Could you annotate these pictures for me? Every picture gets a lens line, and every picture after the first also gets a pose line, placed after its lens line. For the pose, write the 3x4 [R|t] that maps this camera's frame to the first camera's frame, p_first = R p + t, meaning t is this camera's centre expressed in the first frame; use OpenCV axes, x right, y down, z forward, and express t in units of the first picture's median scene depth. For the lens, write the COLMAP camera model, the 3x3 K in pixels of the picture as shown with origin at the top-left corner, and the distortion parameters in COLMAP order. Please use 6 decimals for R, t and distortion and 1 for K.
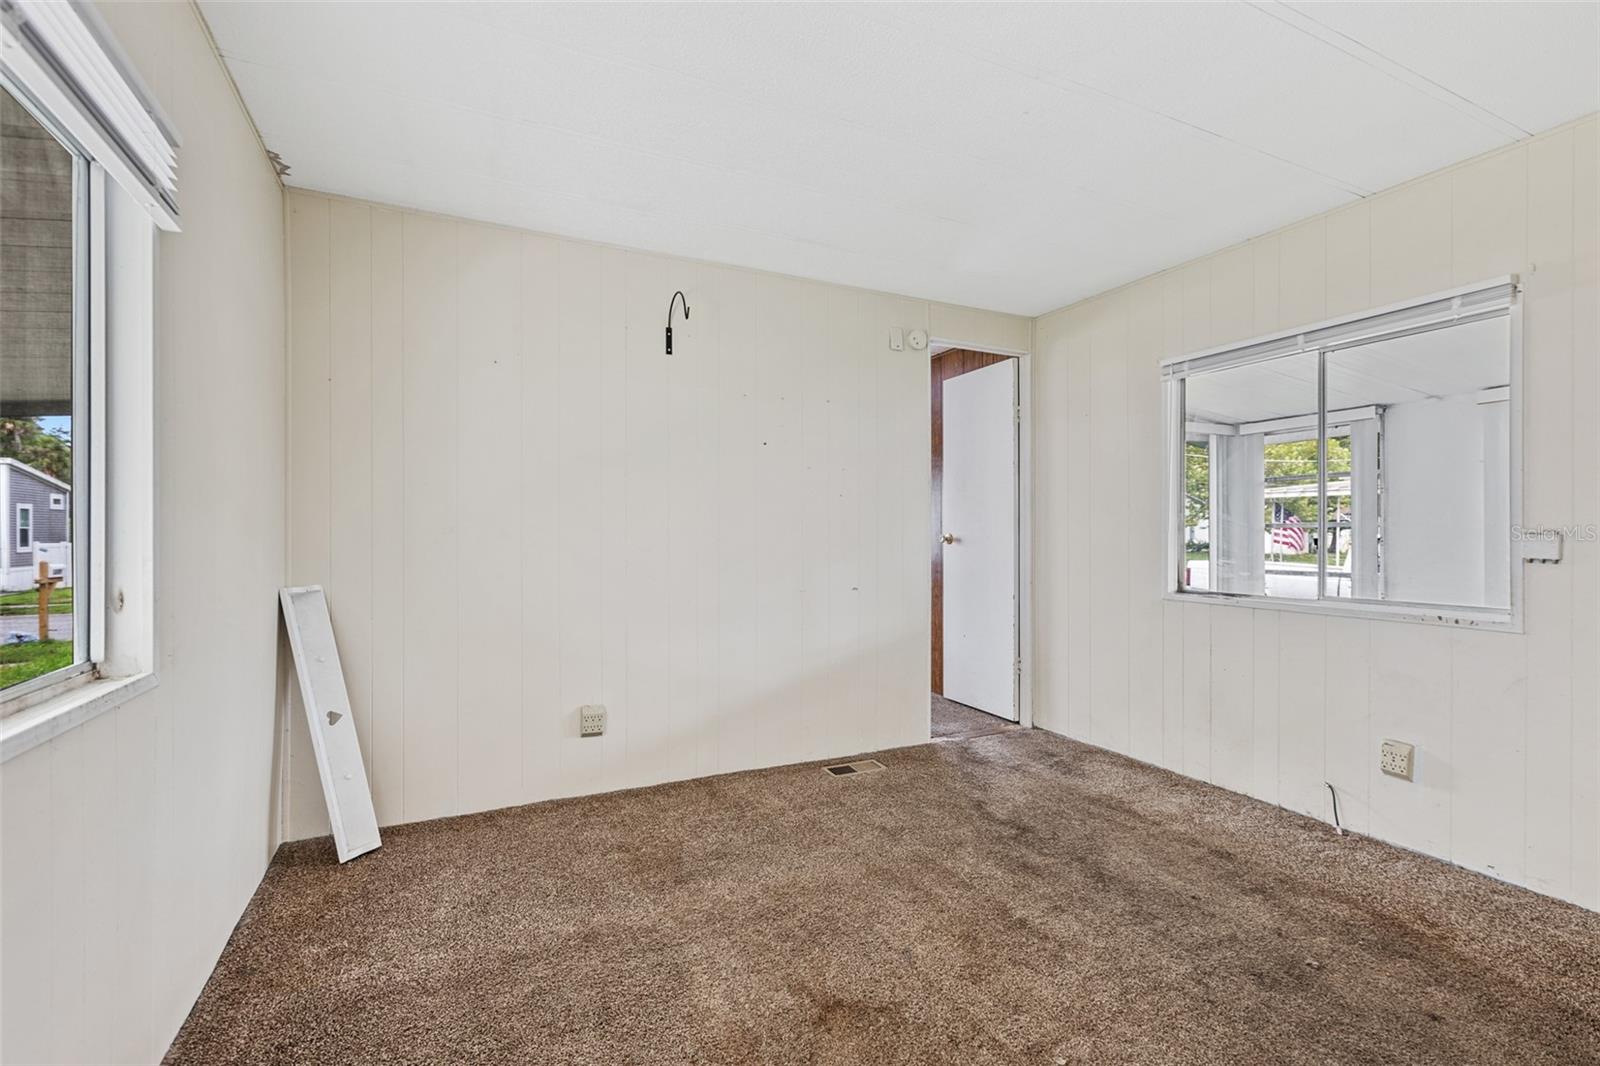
lens RADIAL K [[722.7, 0, 802.8], [0, 722.7, 534.1], [0, 0, 1]] dist [-0.000431, 0.000647]
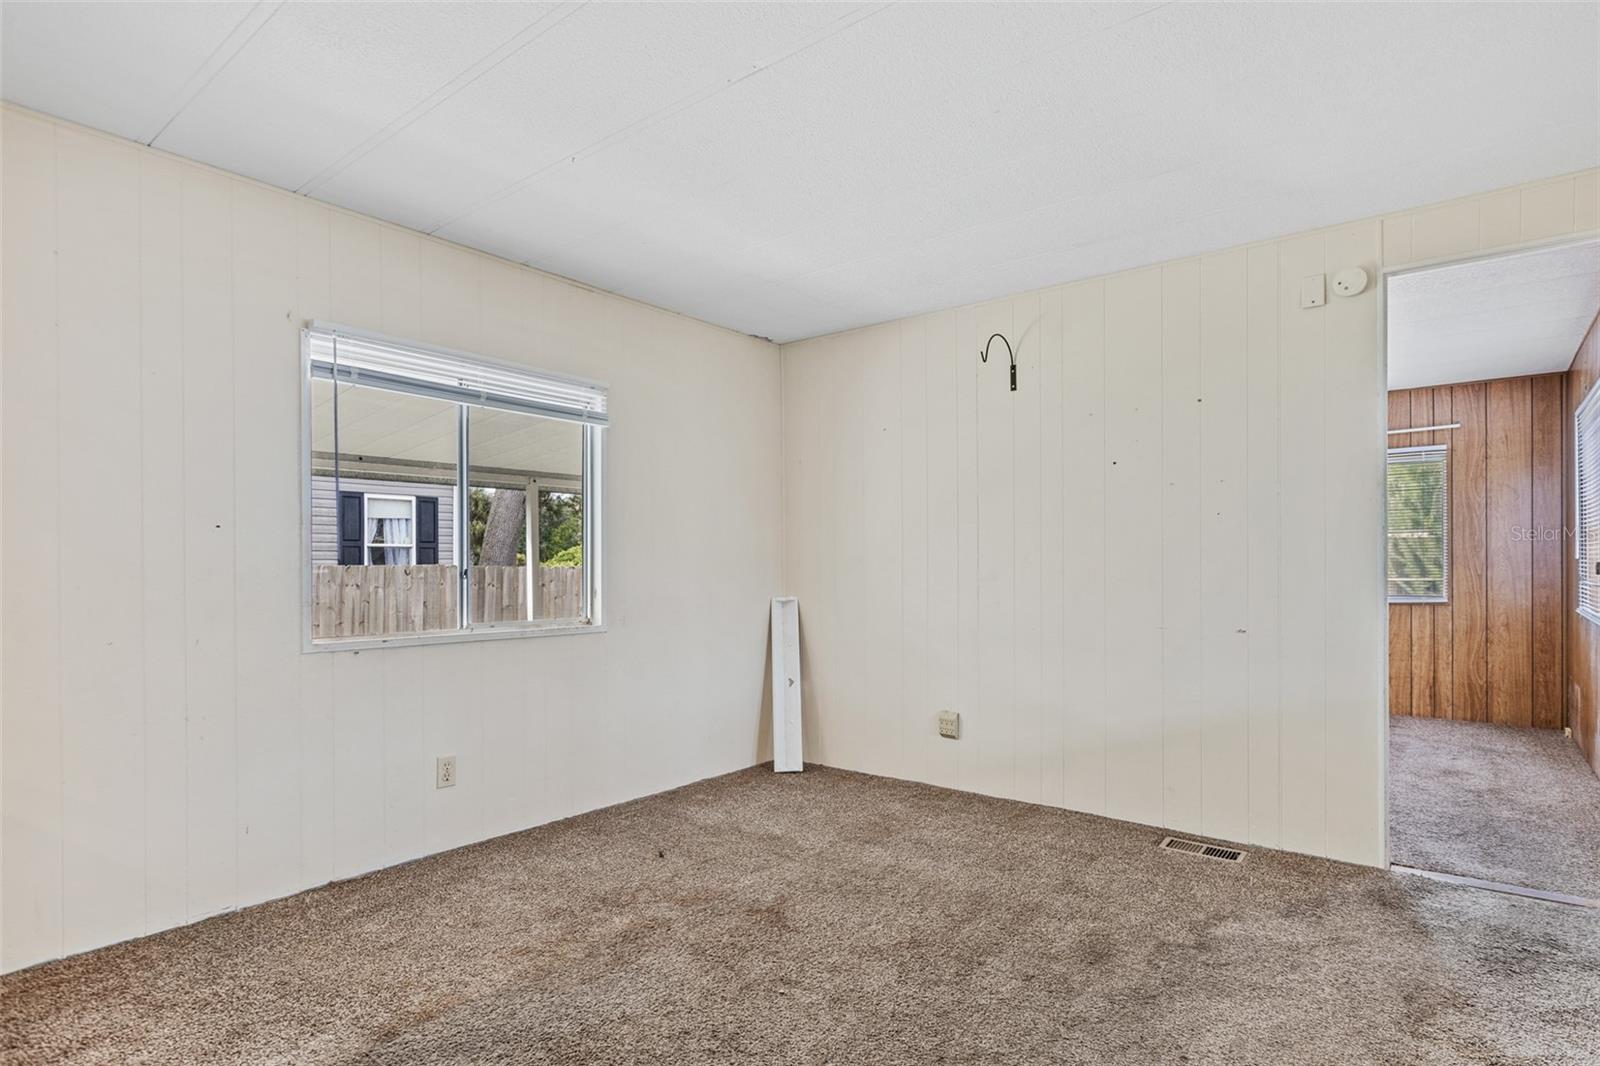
lens RADIAL K [[833.4, 0, 789.3], [0, 833.4, 569.7], [0, 0, 1]] dist [-0.001647, 0.001156]
pose [[0.423387, 0.001504, -0.905948, 0.894572], [0.001454, 0.999996, 0.002339, 0.007991], [0.905948, -0.002307, 0.423383, 0.227978]]
